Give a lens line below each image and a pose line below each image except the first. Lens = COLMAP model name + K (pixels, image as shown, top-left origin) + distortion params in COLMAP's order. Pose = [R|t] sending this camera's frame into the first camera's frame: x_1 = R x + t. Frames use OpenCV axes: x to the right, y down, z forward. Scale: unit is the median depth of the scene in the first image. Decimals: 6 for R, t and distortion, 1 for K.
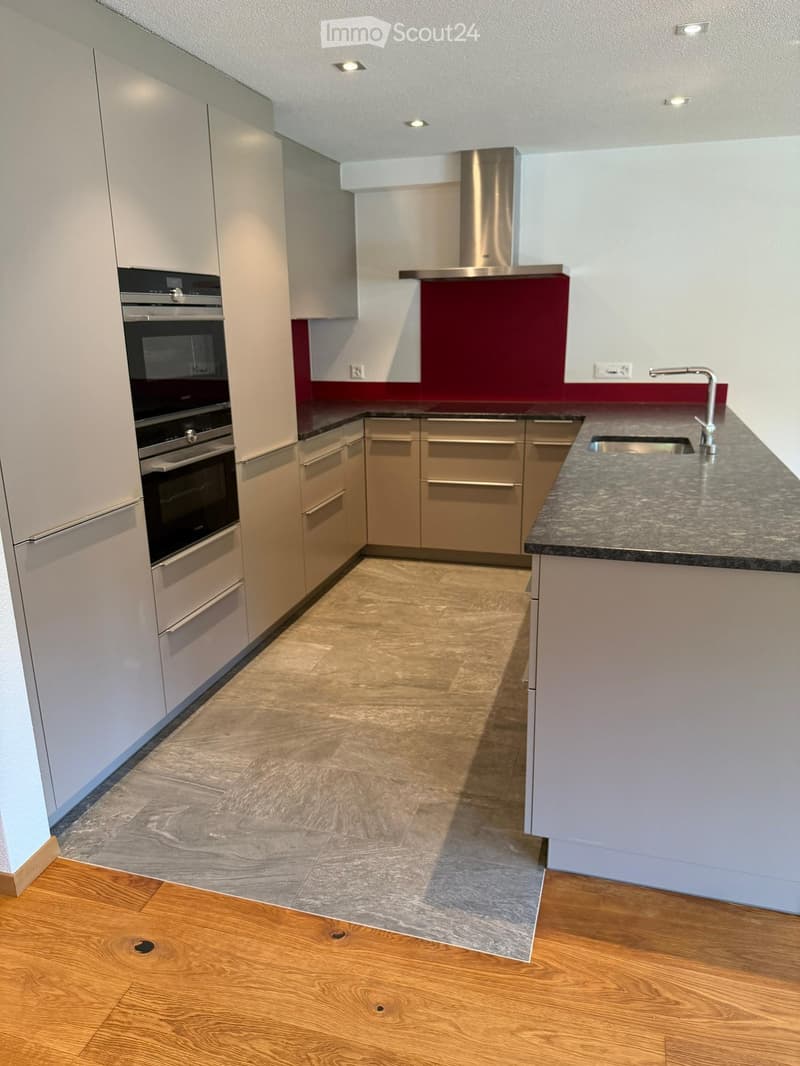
lens RADIAL K [[774.6, 0, 395.6], [0, 774.6, 533.7], [0, 0, 1]] dist [0.085760, -0.120353]
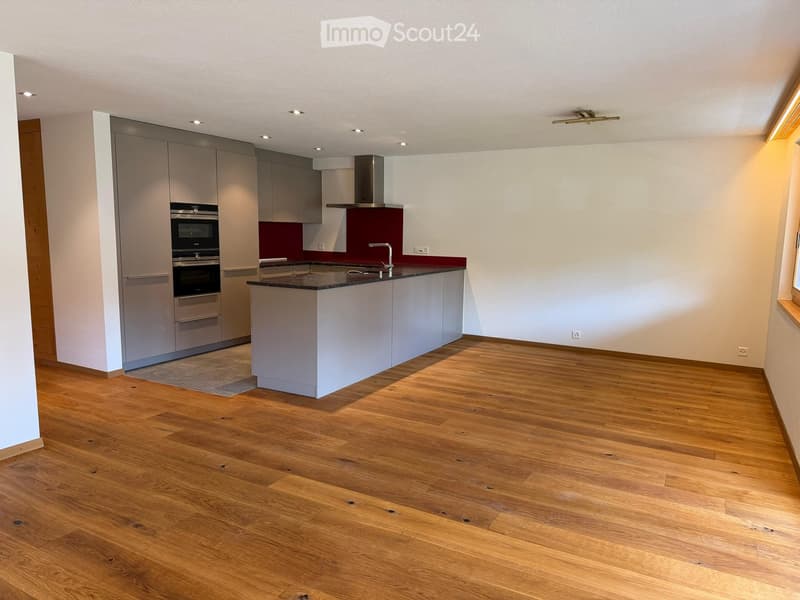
lens RADIAL K [[555.7, 0, 401.9], [0, 555.7, 305.1], [0, 0, 1]] dist [0.068699, -0.105440]
pose [[0.979874, 0.061781, -0.189813, 0.844560], [-0.086472, 0.988421, -0.124683, 0.232911], [0.179913, 0.138587, 0.973871, -0.833435]]
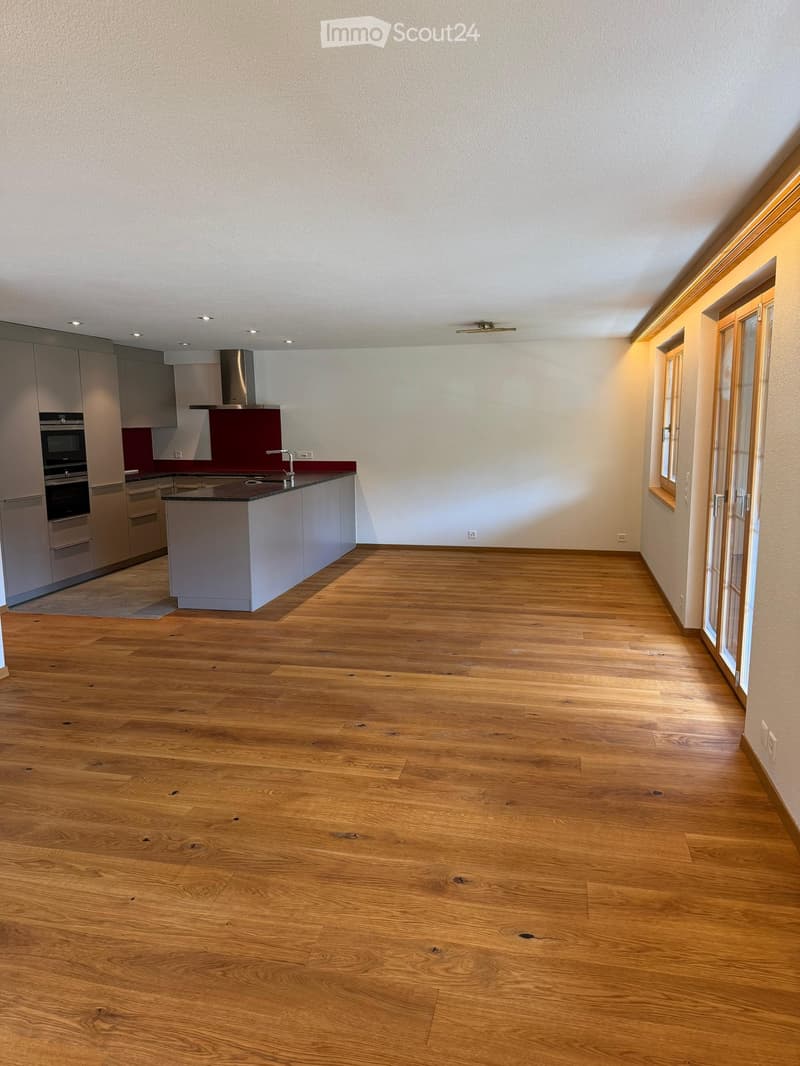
lens RADIAL K [[734.6, 0, 400.0], [0, 734.6, 533.0], [0, 0, 1]] dist [0.121044, -0.265985]
pose [[0.996128, -0.003836, 0.087835, 0.568233], [0.014291, 0.992825, -0.118722, 0.347441], [-0.086749, 0.119517, 0.989035, -1.385372]]
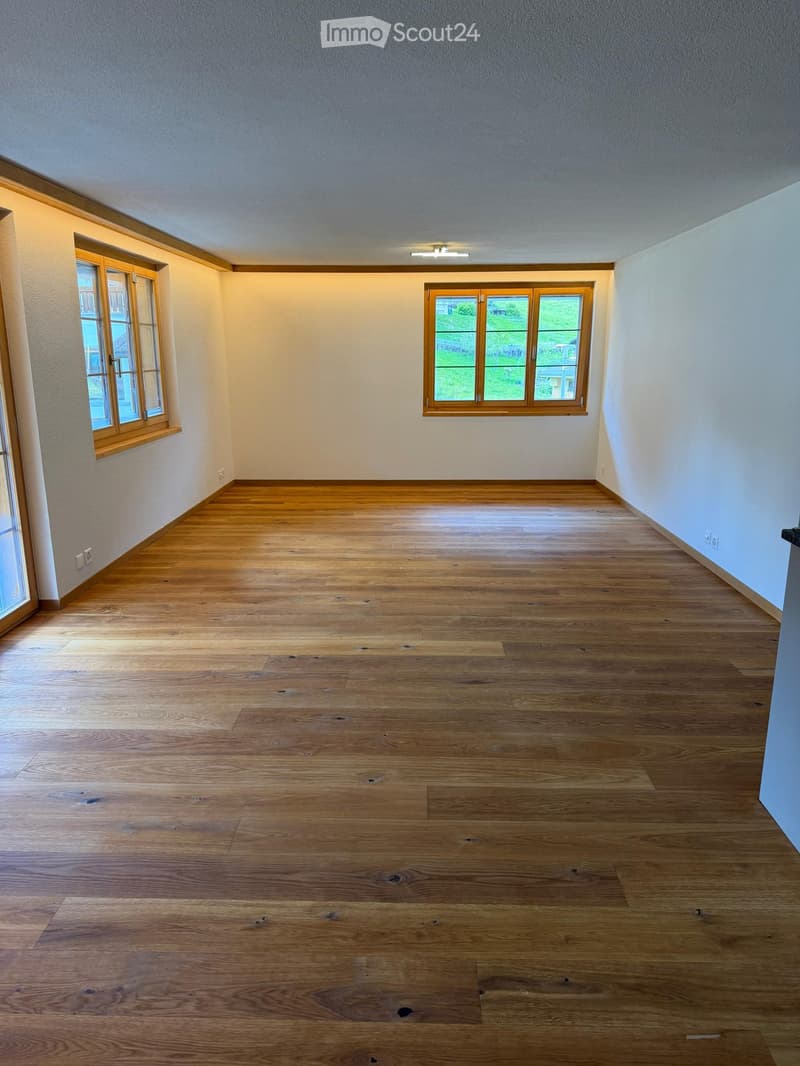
lens RADIAL K [[740.5, 0, 400.0], [0, 740.5, 533.0], [0, 0, 1]] dist [0.068699, -0.105440]
pose [[-0.961110, 0.086300, -0.262334, 0.930401], [-0.053117, 0.874417, 0.482259, -0.331521], [0.271009, 0.477439, -0.835827, 1.095493]]
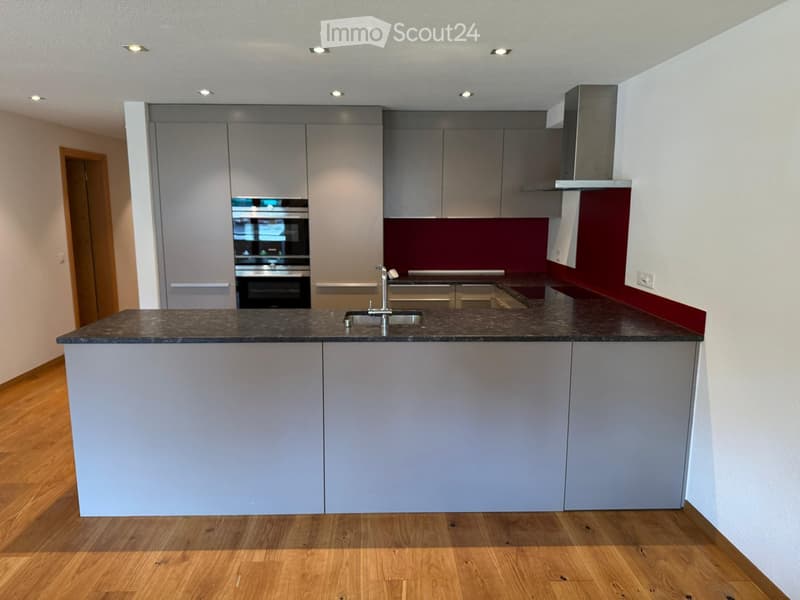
lens RADIAL K [[555.7, 0, 401.9], [0, 555.7, 305.1], [0, 0, 1]] dist [0.068699, -0.105440]
pose [[0.328848, 0.184394, -0.926206, 1.332424], [-0.259882, 0.960556, 0.098963, -0.260189], [0.907921, 0.208160, 0.363798, 0.716833]]
